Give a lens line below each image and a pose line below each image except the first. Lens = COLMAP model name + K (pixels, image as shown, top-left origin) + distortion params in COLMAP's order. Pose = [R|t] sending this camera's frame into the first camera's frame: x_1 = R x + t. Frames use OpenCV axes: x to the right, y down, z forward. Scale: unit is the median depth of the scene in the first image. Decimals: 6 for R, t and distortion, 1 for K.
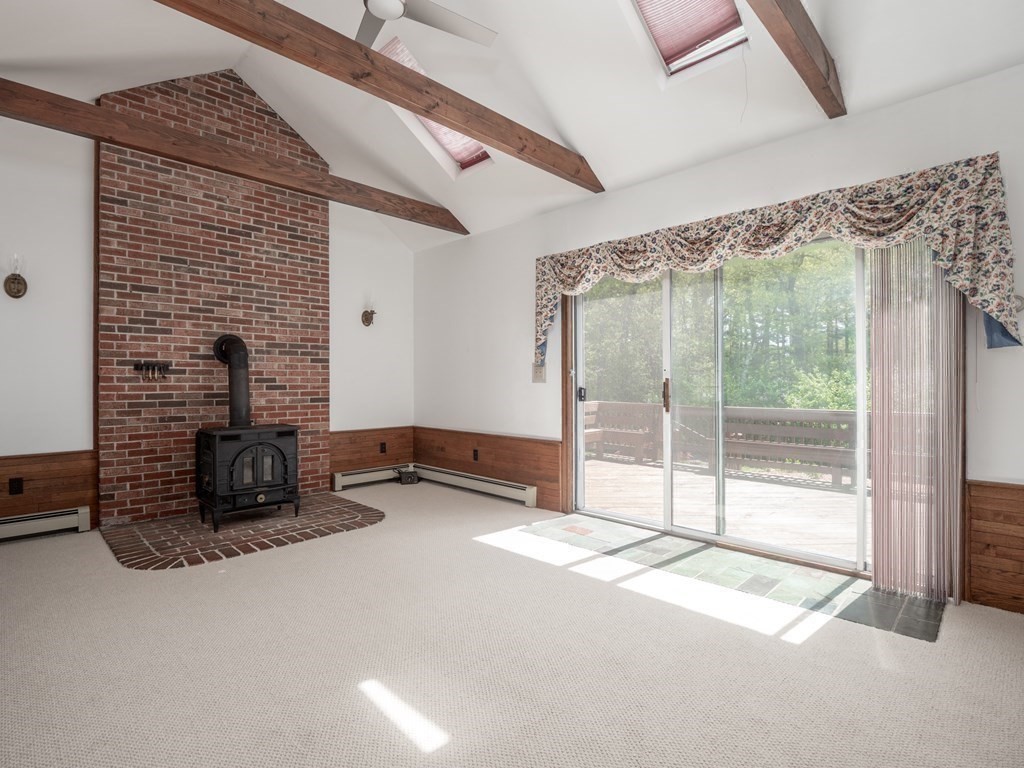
lens RADIAL K [[510.8, 0, 507.3], [0, 510.8, 380.4], [0, 0, 1]] dist [-0.015419, -0.001294]
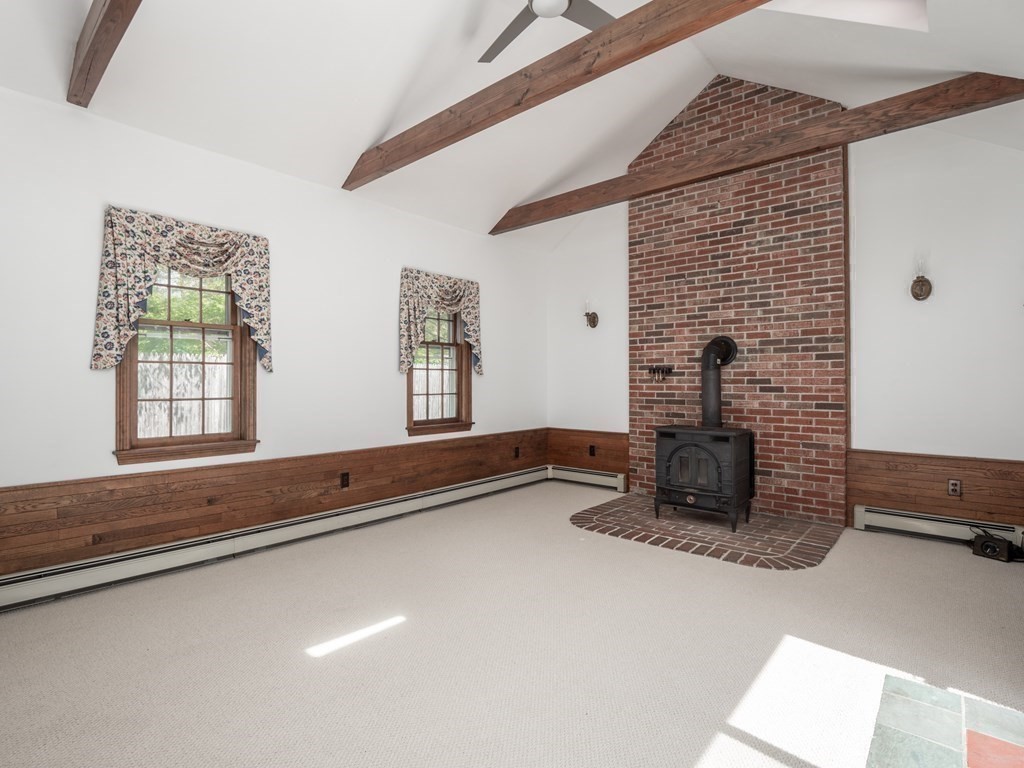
lens RADIAL K [[508.6, 0, 502.9], [0, 508.6, 376.8], [0, 0, 1]] dist [-0.002526, -0.008415]
pose [[0.059273, -0.007580, -0.998213, 0.446160], [0.002533, 0.999969, -0.007443, -0.003027], [0.998239, -0.002087, 0.059290, 0.514237]]
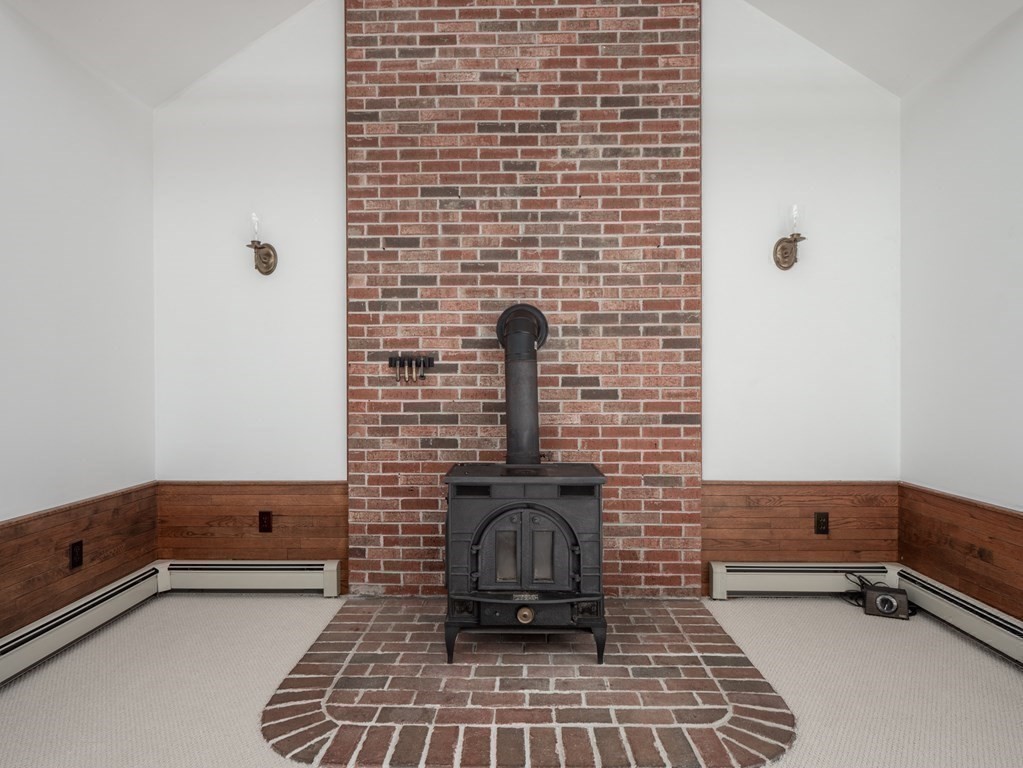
lens RADIAL K [[575.6, 0, 506.3], [0, 575.6, 388.0], [0, 0, 1]] dist [0.002369, -0.002194]
pose [[0.691949, 0.004735, -0.721931, -0.077598], [0.003150, 0.999949, 0.009578, 0.000598], [0.721939, -0.008902, 0.691899, 0.534114]]
